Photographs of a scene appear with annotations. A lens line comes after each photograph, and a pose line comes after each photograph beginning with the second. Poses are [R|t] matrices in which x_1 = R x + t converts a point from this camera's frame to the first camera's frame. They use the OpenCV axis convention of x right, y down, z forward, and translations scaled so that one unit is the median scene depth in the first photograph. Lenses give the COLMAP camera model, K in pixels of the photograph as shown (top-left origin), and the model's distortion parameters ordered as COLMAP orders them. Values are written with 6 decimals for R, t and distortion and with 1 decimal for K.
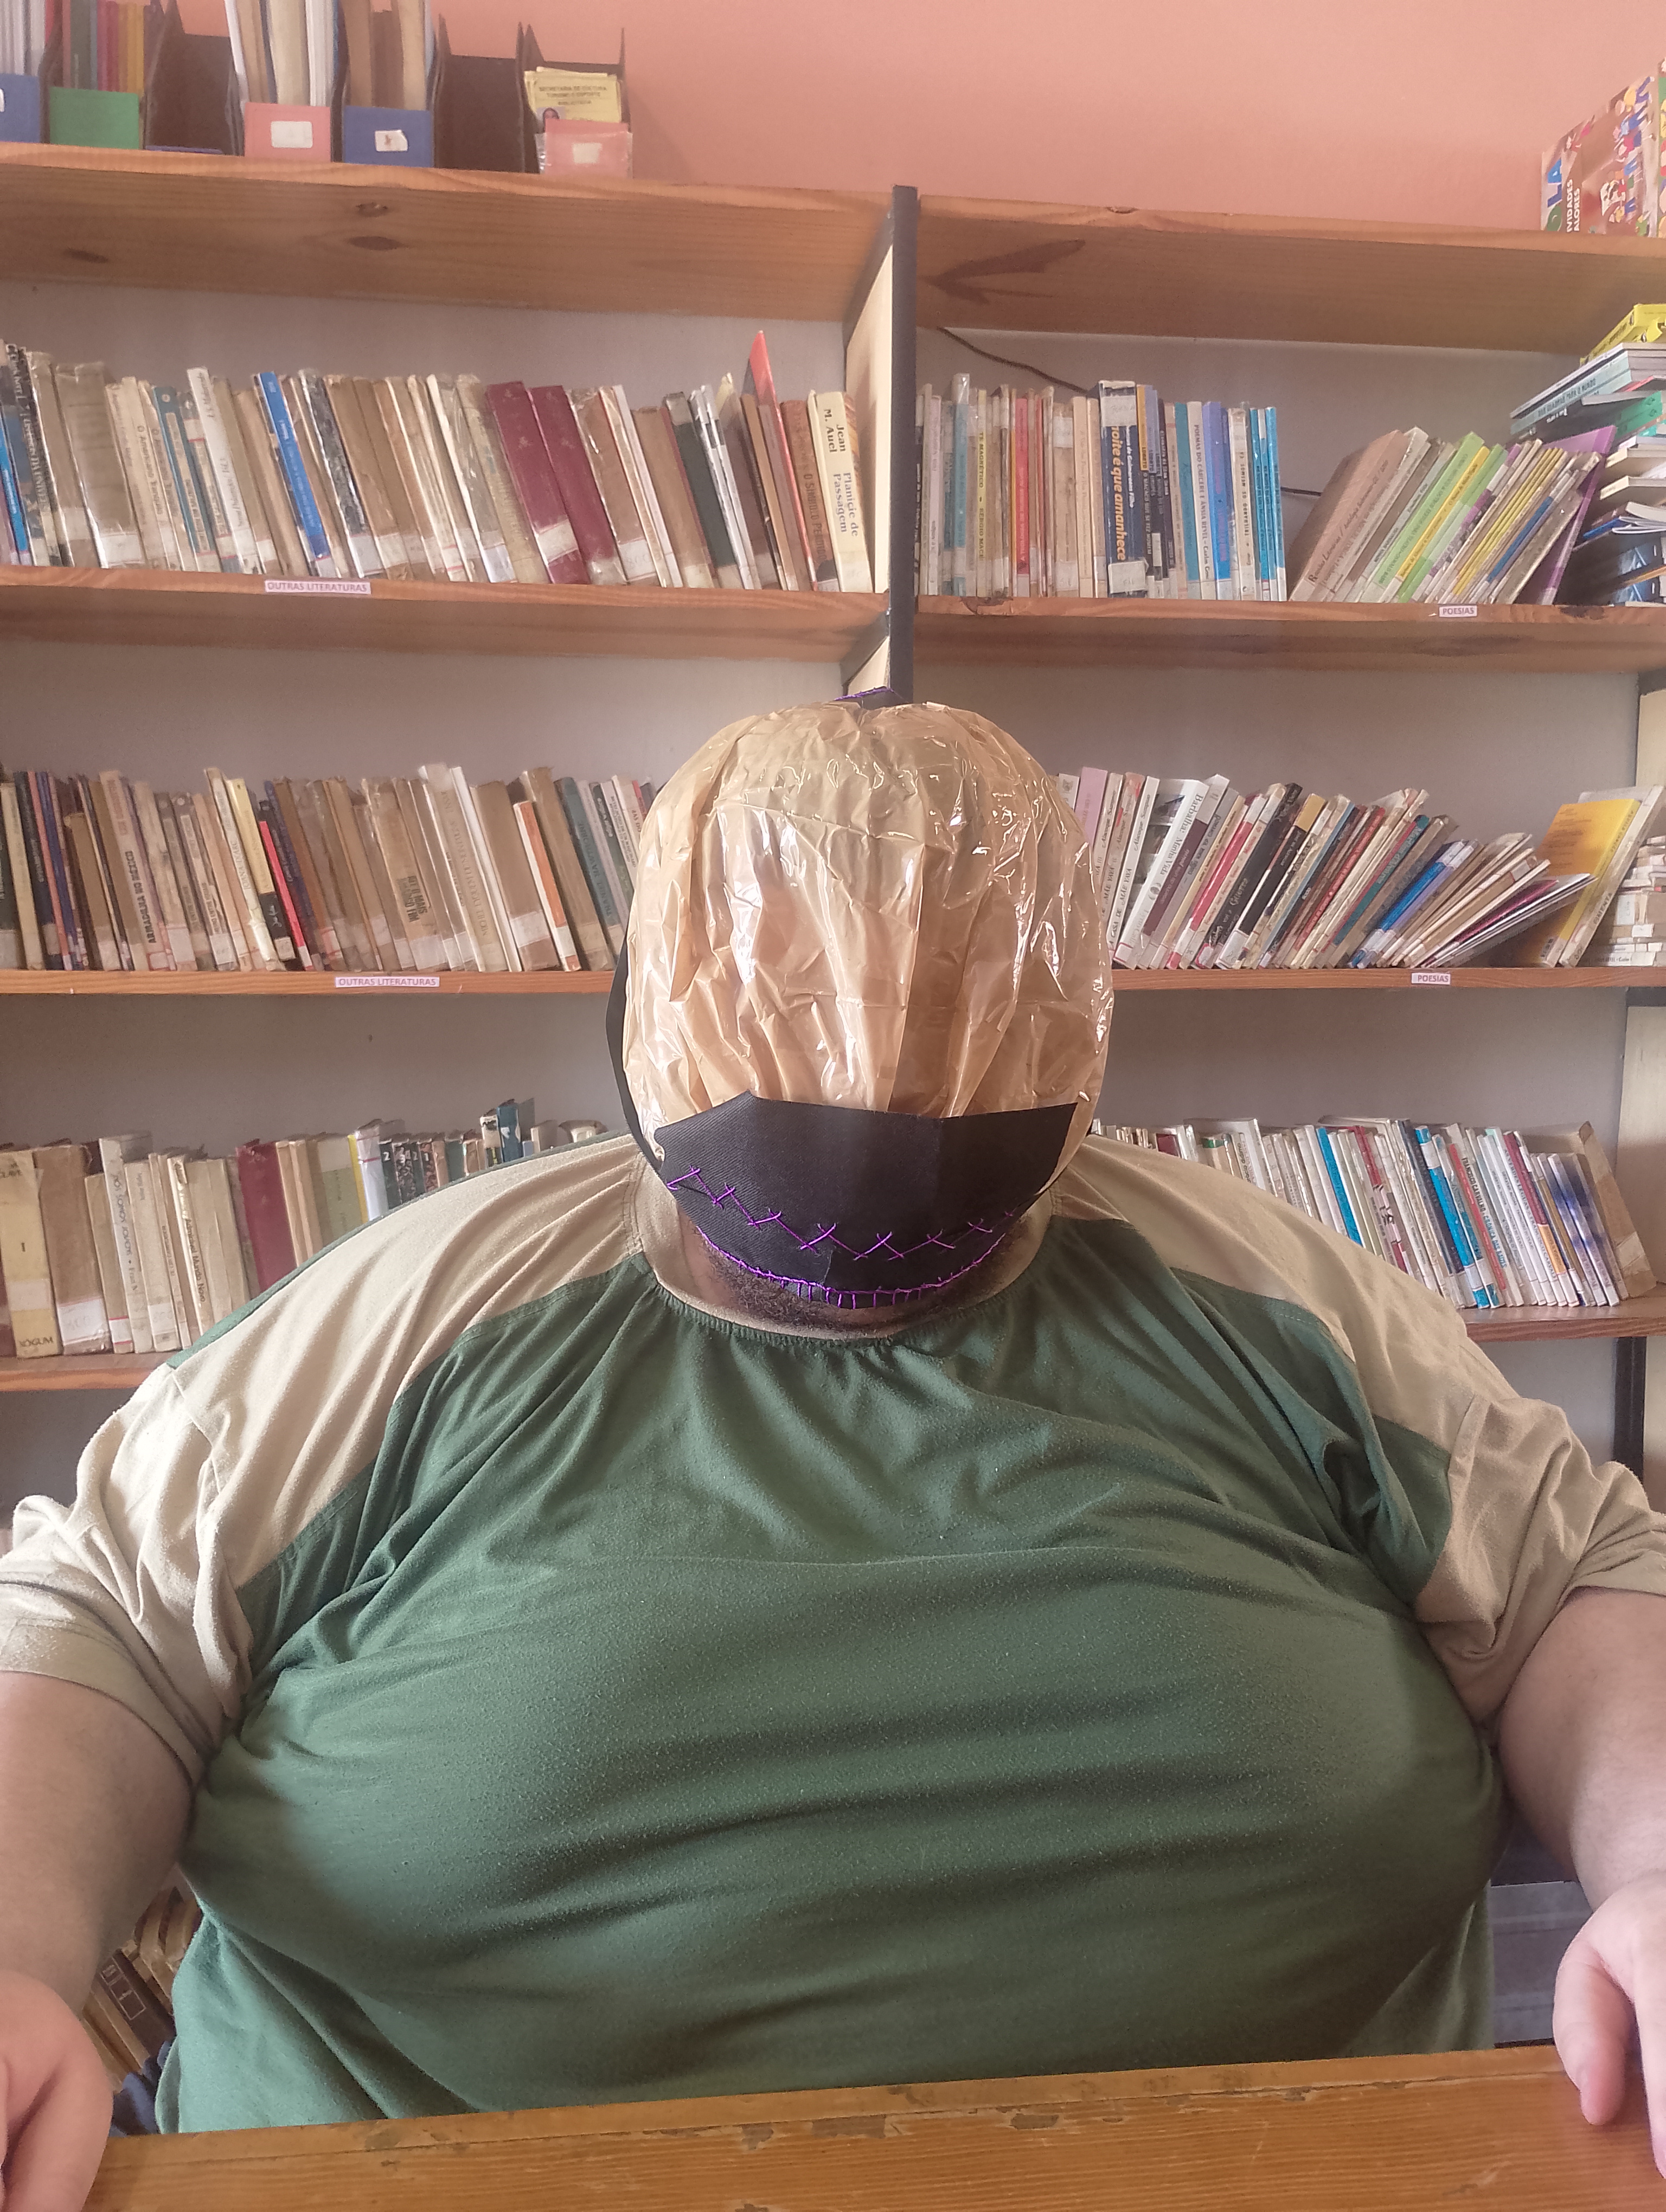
lens RADIAL K [[1846.1, 0, 833.0], [0, 1846.1, 1106.0], [0, 0, 1]] dist [0.058727, -0.082454]
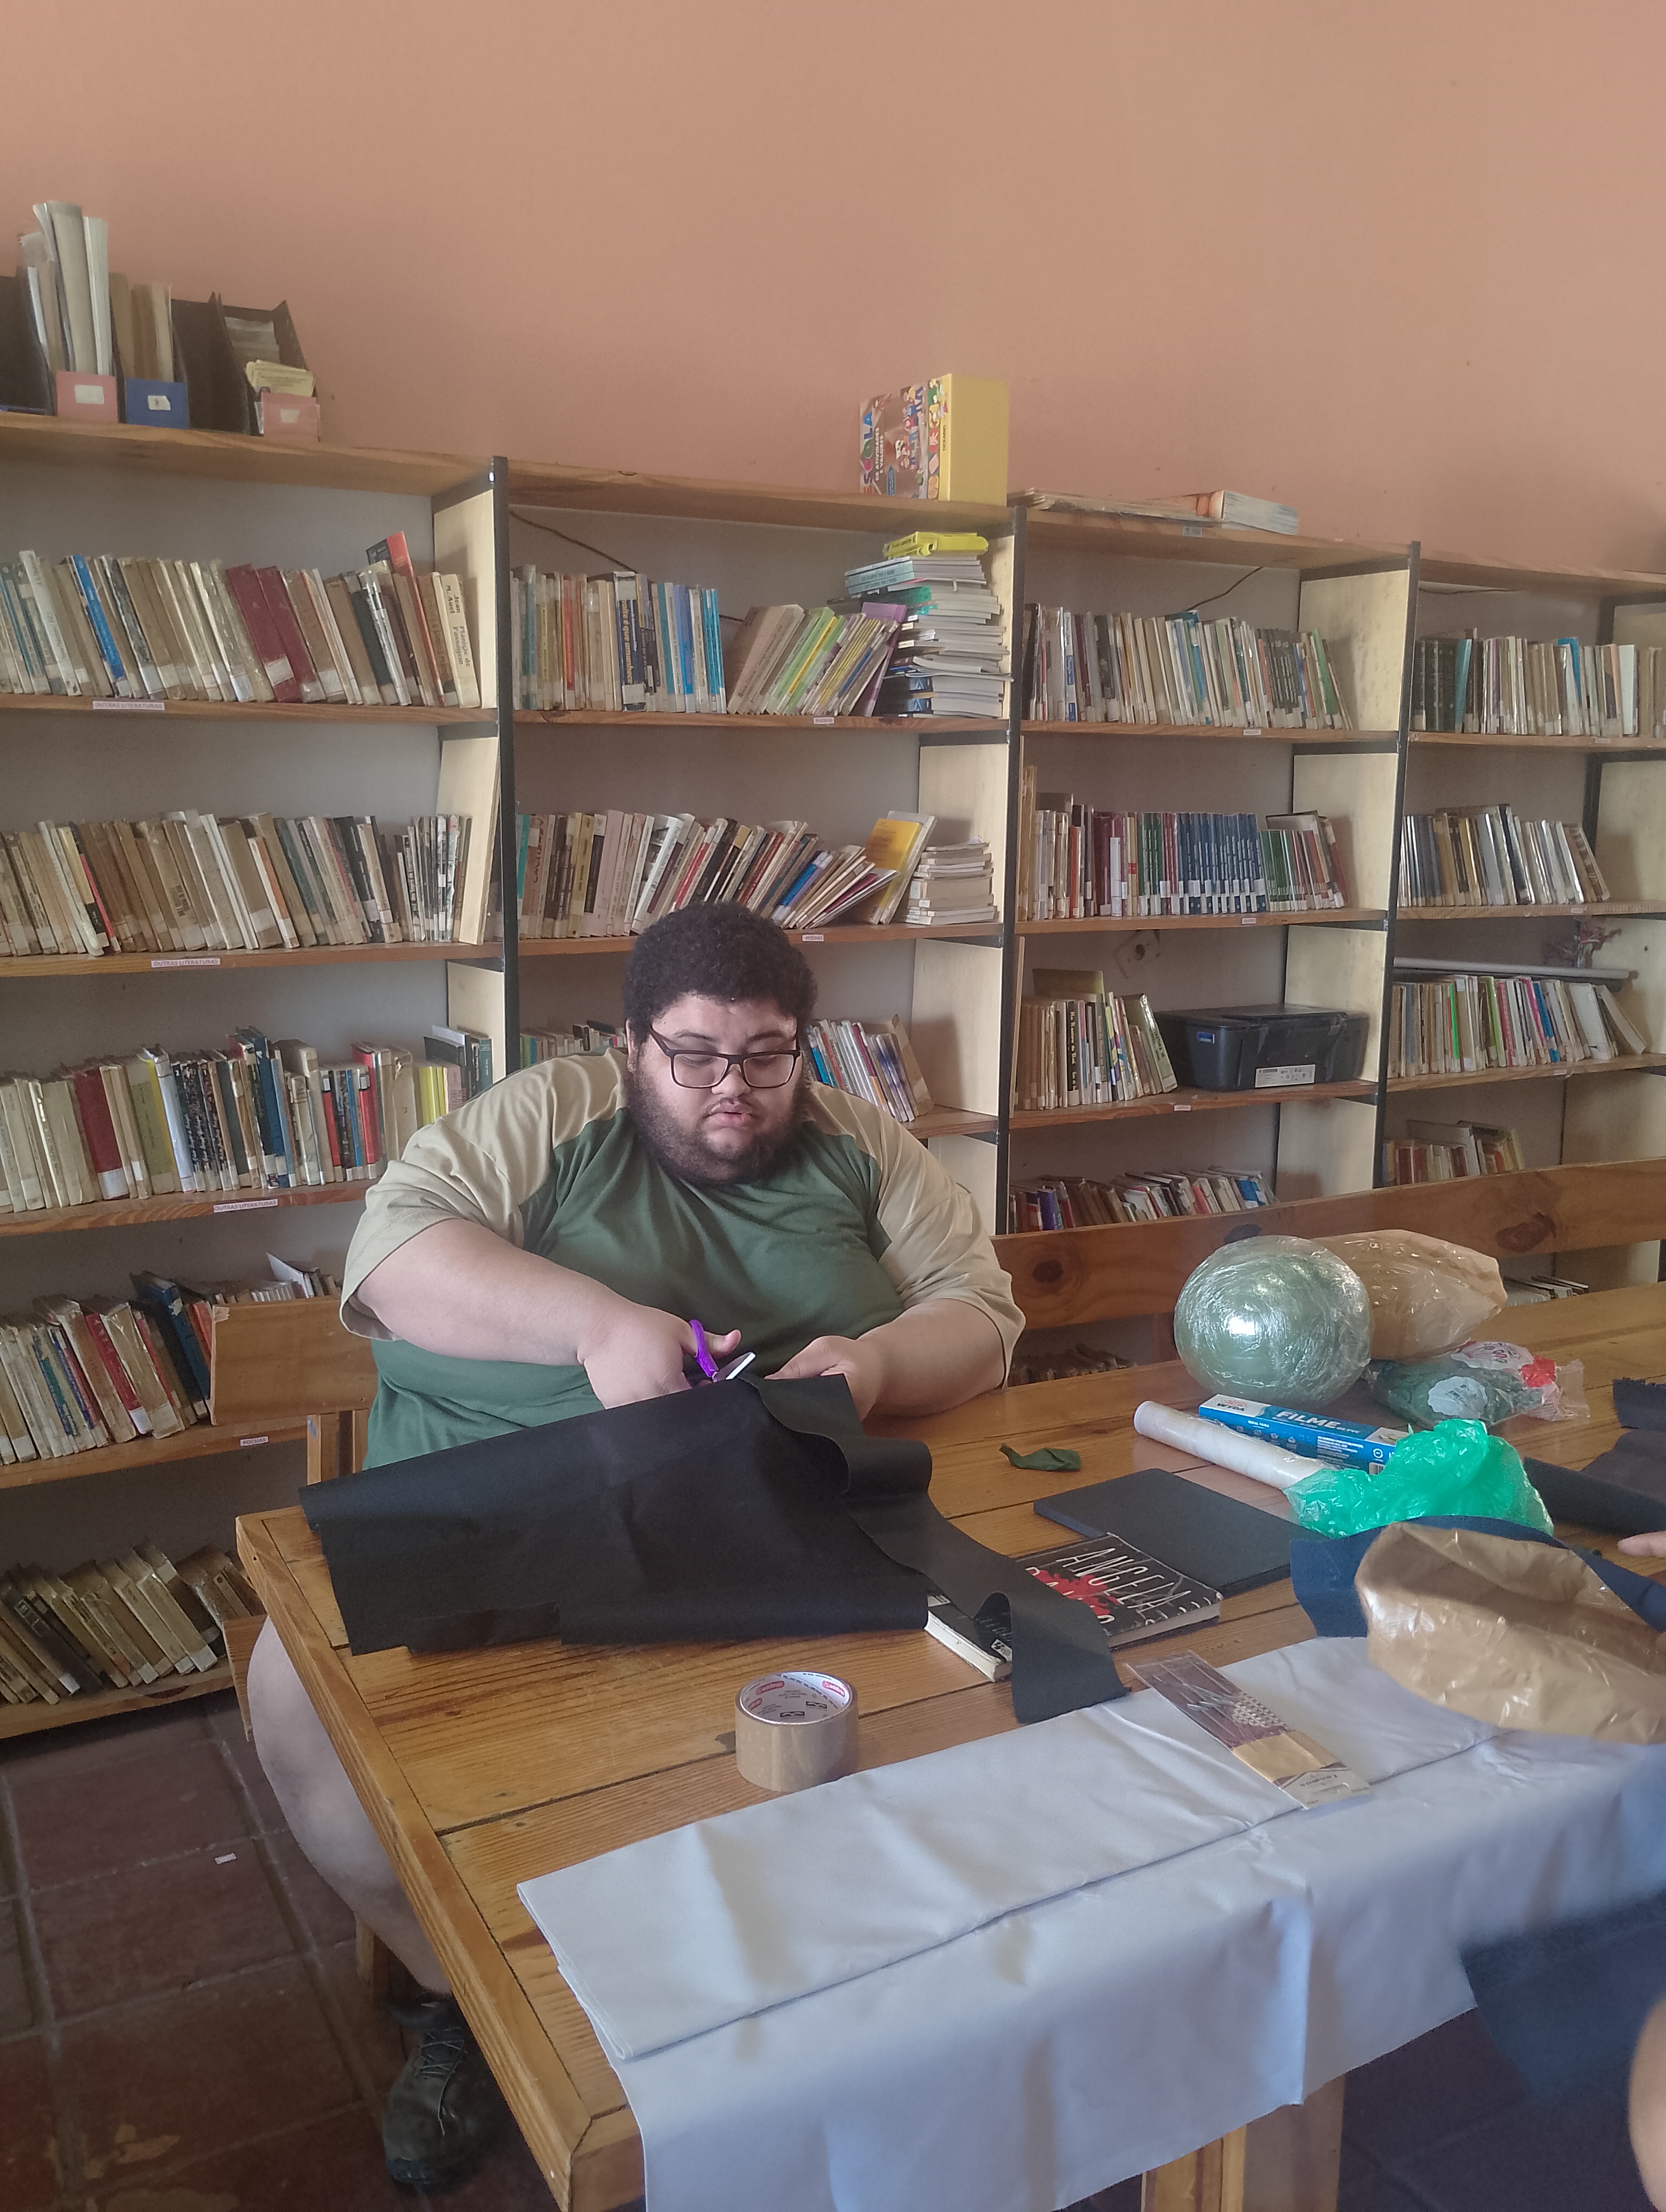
lens RADIAL K [[1828.0, 0, 833.0], [0, 1828.0, 1106.0], [0, 0, 1]] dist [0.028628, 0.003793]
pose [[0.933221, -0.054098, 0.355208, -0.268699], [0.016066, 0.993894, 0.109161, -0.099861], [-0.358945, -0.096164, 0.928392, -0.587119]]
